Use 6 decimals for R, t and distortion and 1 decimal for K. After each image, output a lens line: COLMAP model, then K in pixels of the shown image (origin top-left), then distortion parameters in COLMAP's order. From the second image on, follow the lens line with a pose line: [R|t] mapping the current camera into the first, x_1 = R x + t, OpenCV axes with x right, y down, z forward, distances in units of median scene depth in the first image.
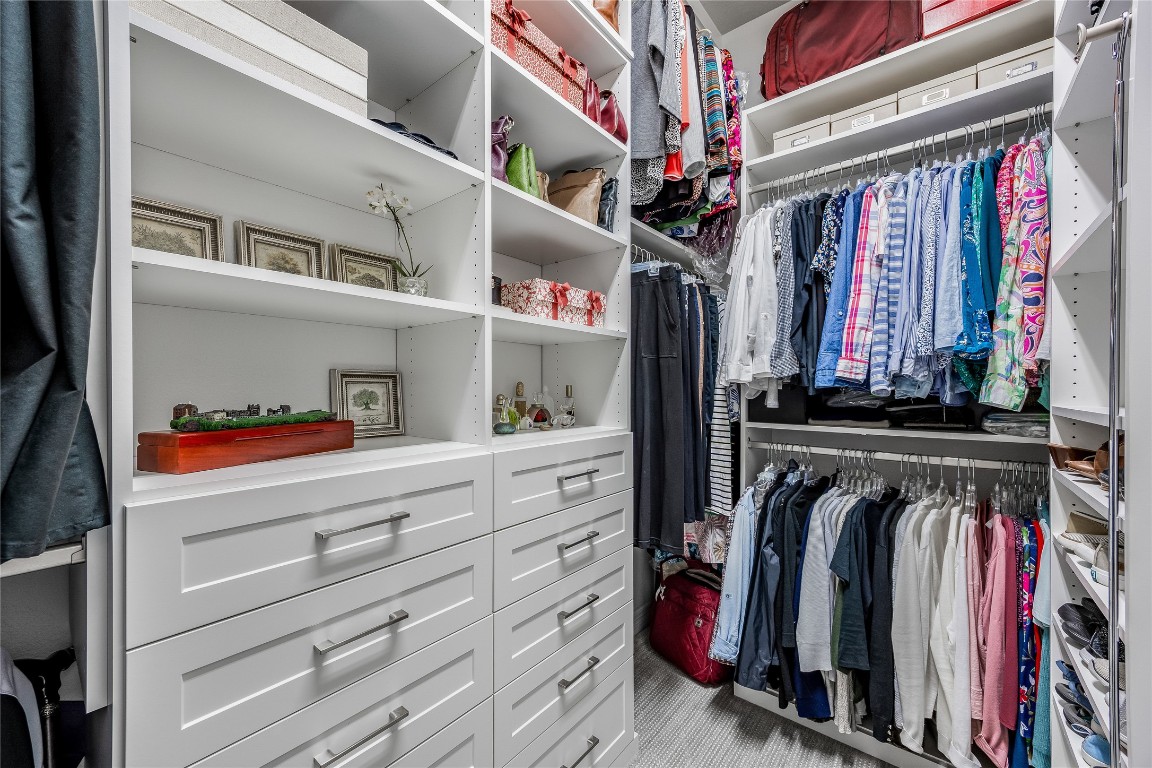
lens RADIAL K [[439.1, 0, 578.0], [0, 439.1, 392.9], [0, 0, 1]] dist [-0.000765, -0.000058]
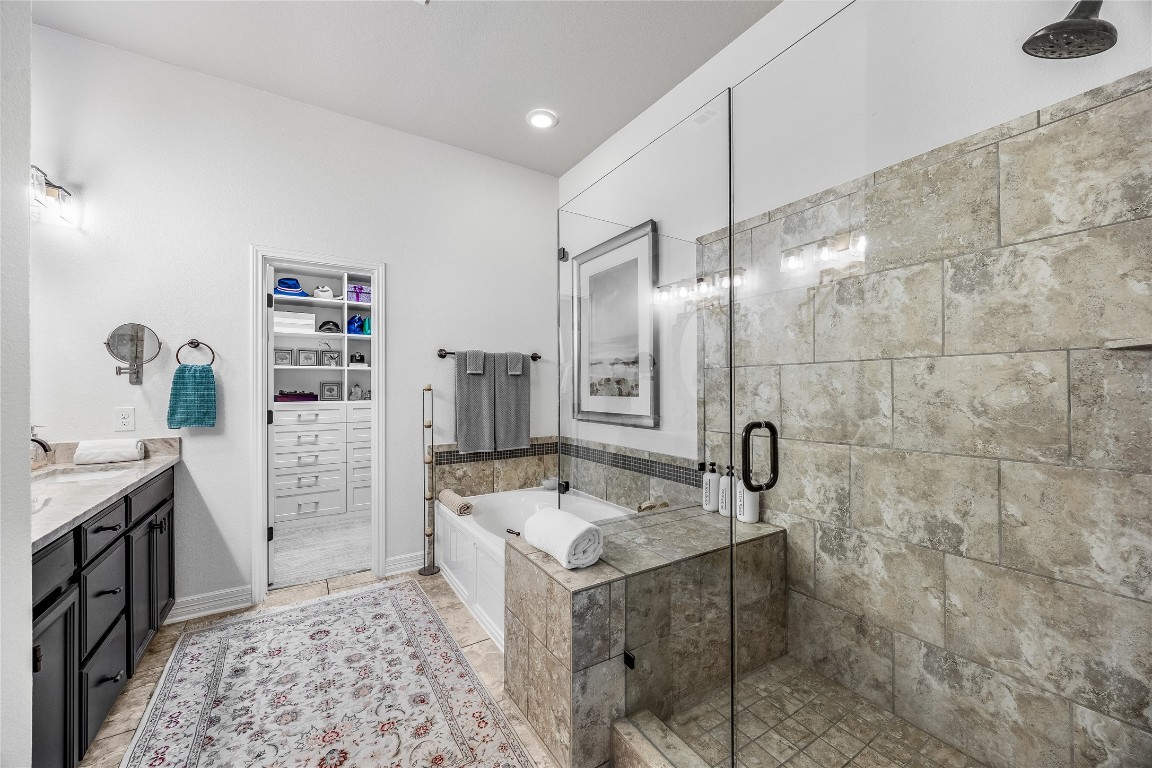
lens RADIAL K [[439.1, 0, 570.8], [0, 439.1, 382.7], [0, 0, 1]] dist [-0.000765, -0.000058]
pose [[0.950423, -0.000333, -0.310958, 3.068783], [-0.001800, 0.999977, -0.006574, -0.032259], [0.310953, 0.006808, 0.950401, -2.242182]]
